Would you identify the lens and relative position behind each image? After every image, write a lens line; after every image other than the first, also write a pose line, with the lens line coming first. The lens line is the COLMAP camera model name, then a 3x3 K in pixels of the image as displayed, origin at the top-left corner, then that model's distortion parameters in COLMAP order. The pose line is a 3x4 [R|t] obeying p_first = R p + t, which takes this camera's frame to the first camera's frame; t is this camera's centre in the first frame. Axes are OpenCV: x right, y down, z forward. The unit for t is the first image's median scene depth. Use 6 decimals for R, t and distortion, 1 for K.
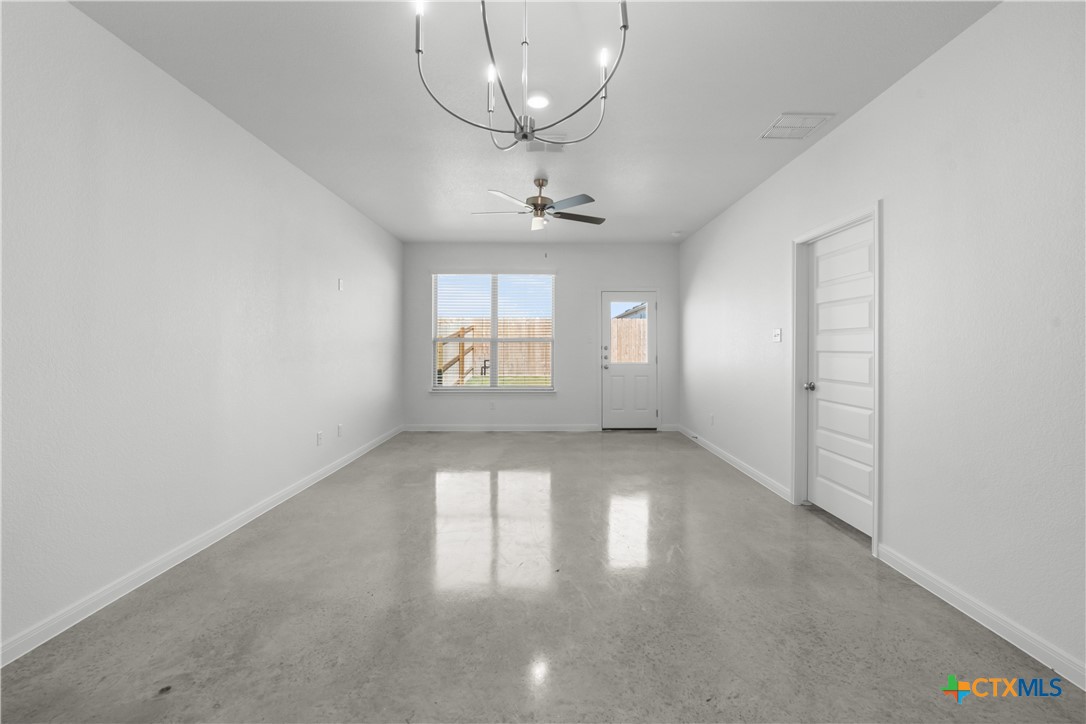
lens RADIAL K [[438.2, 0, 555.0], [0, 438.2, 345.9], [0, 0, 1]] dist [-0.006580, -0.000325]
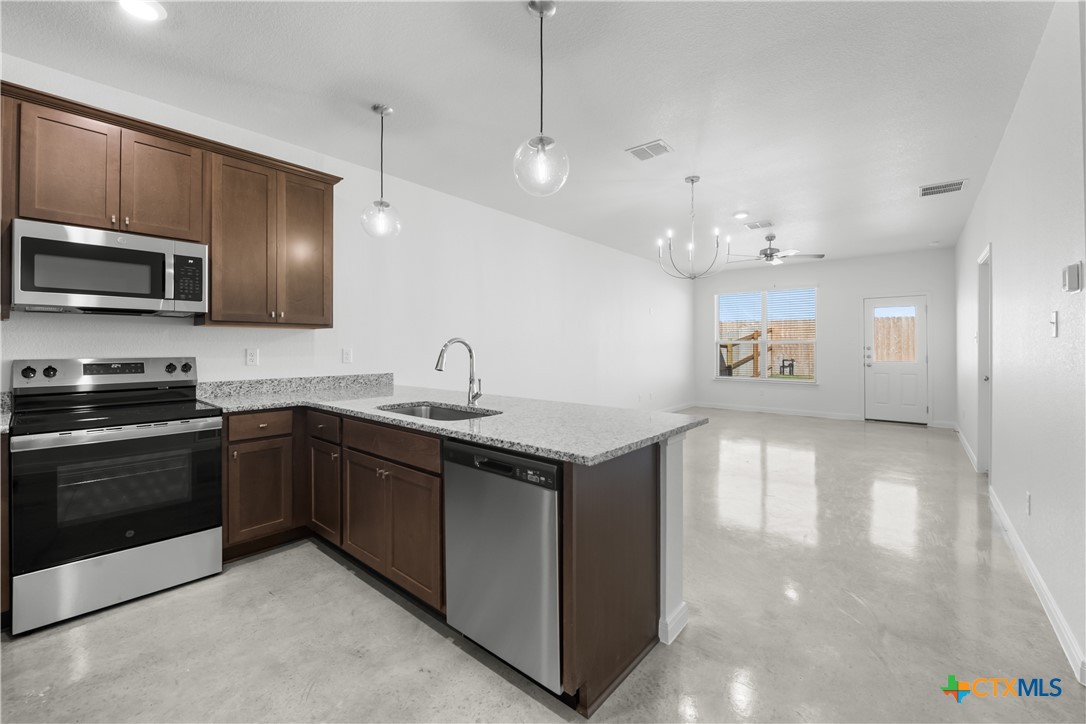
lens RADIAL K [[438.2, 0, 555.0], [0, 438.2, 345.9], [0, 0, 1]] dist [-0.006580, -0.000325]
pose [[0.758233, -0.004072, -0.651971, 0.368772], [0.002319, 0.999991, -0.003548, 0.001294], [0.651980, 0.001178, 0.758235, -0.599639]]
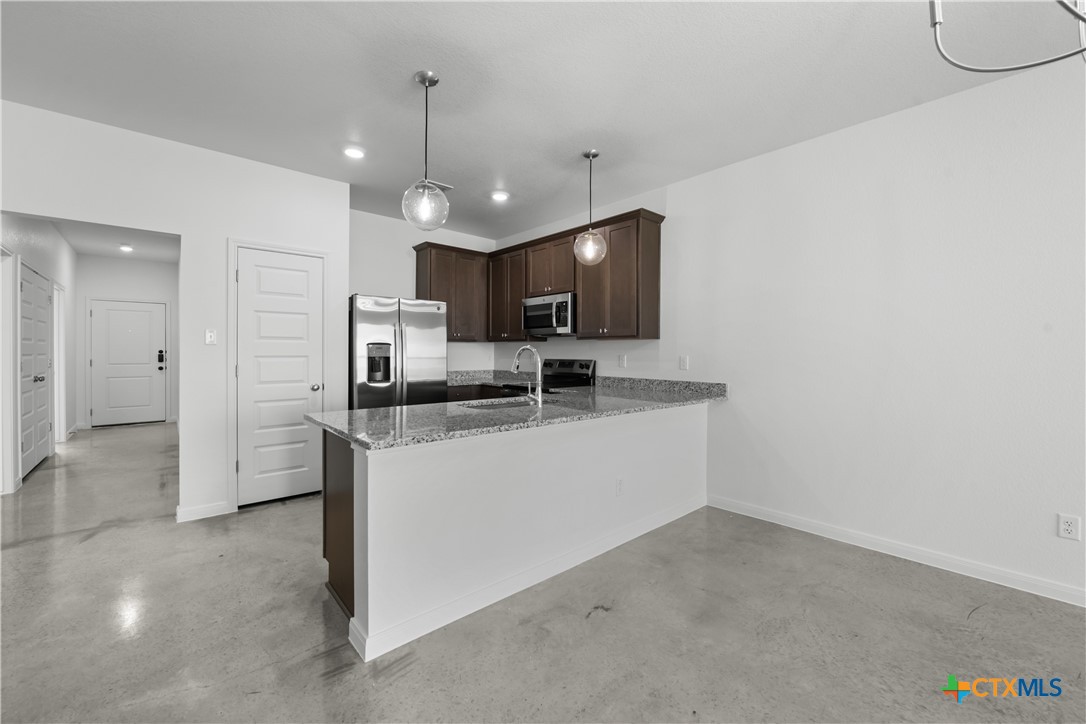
lens RADIAL K [[435.5, 0, 545.6], [0, 435.5, 352.2], [0, 0, 1]] dist [0.000972, -0.000301]
pose [[-0.767075, -0.010888, -0.641465, 0.299292], [-0.009414, 0.999939, -0.005716, 0.002615], [0.641488, 0.001654, -0.767131, 0.293428]]
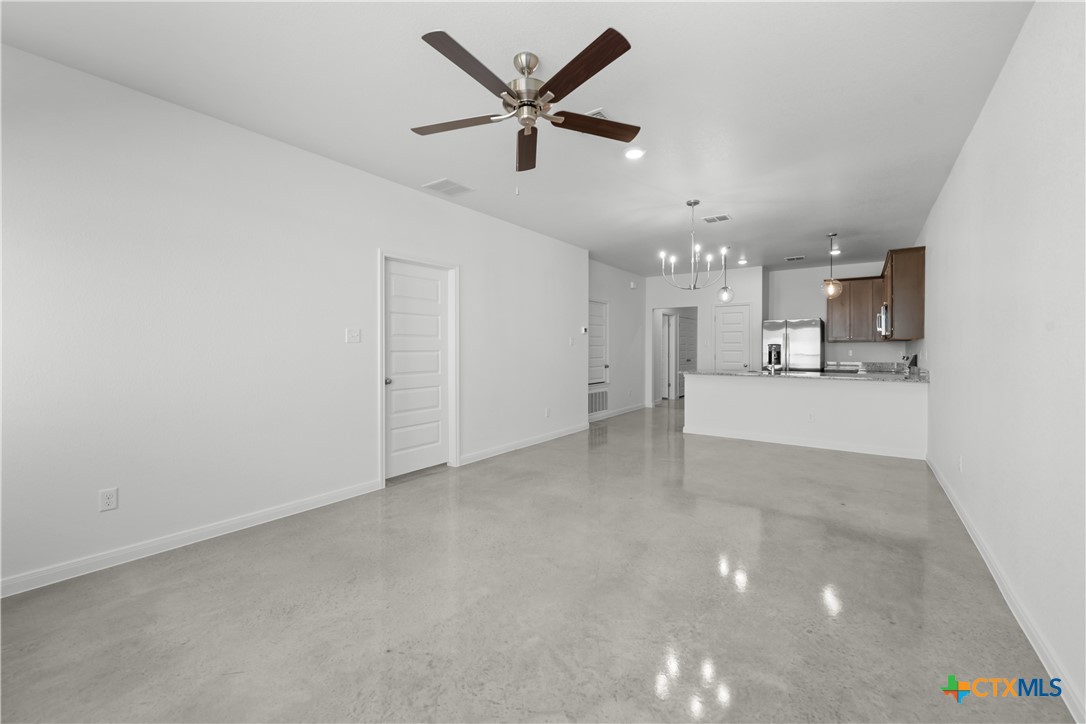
lens RADIAL K [[435.5, 0, 545.6], [0, 435.5, 352.2], [0, 0, 1]] dist [0.000972, -0.000301]
pose [[-0.790456, -0.011968, 0.612402, -0.390332], [-0.006444, 0.999916, 0.011224, -0.000795], [-0.612485, 0.004926, -0.790467, 1.371963]]
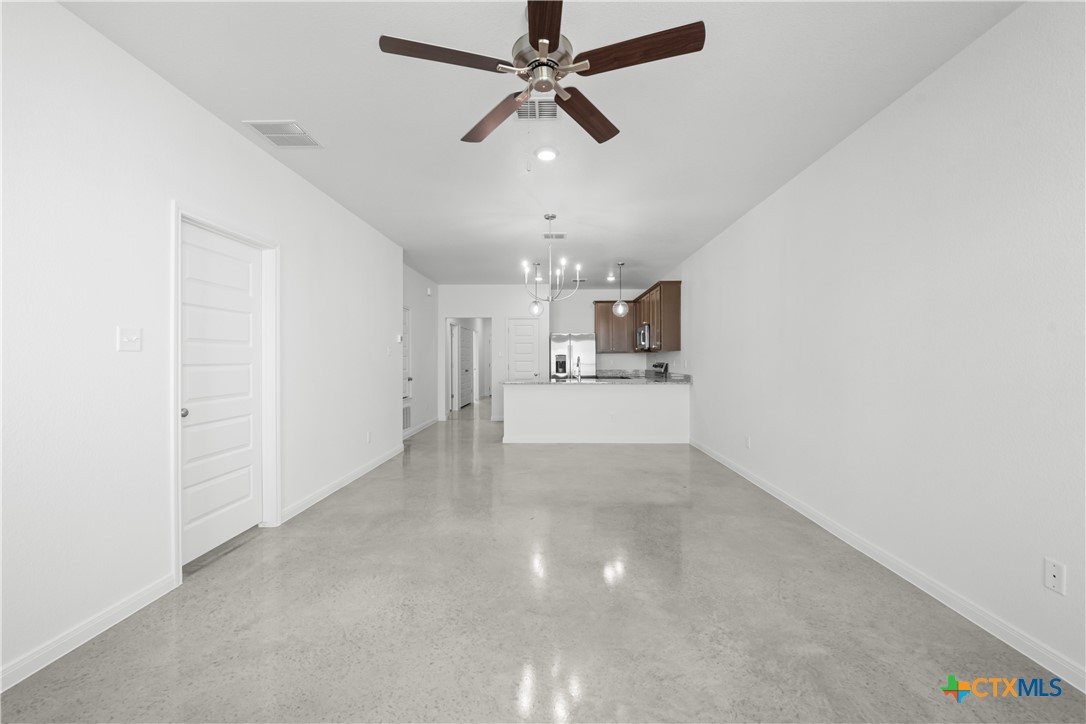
lens RADIAL K [[440.5, 0, 541.7], [0, 440.5, 356.6], [0, 0, 1]] dist [-0.002412, -0.000532]
pose [[-0.998349, -0.003344, 0.057336, -0.059672], [-0.003654, 0.999979, -0.005298, -0.000140], [-0.057317, -0.005499, -0.998341, 1.407555]]
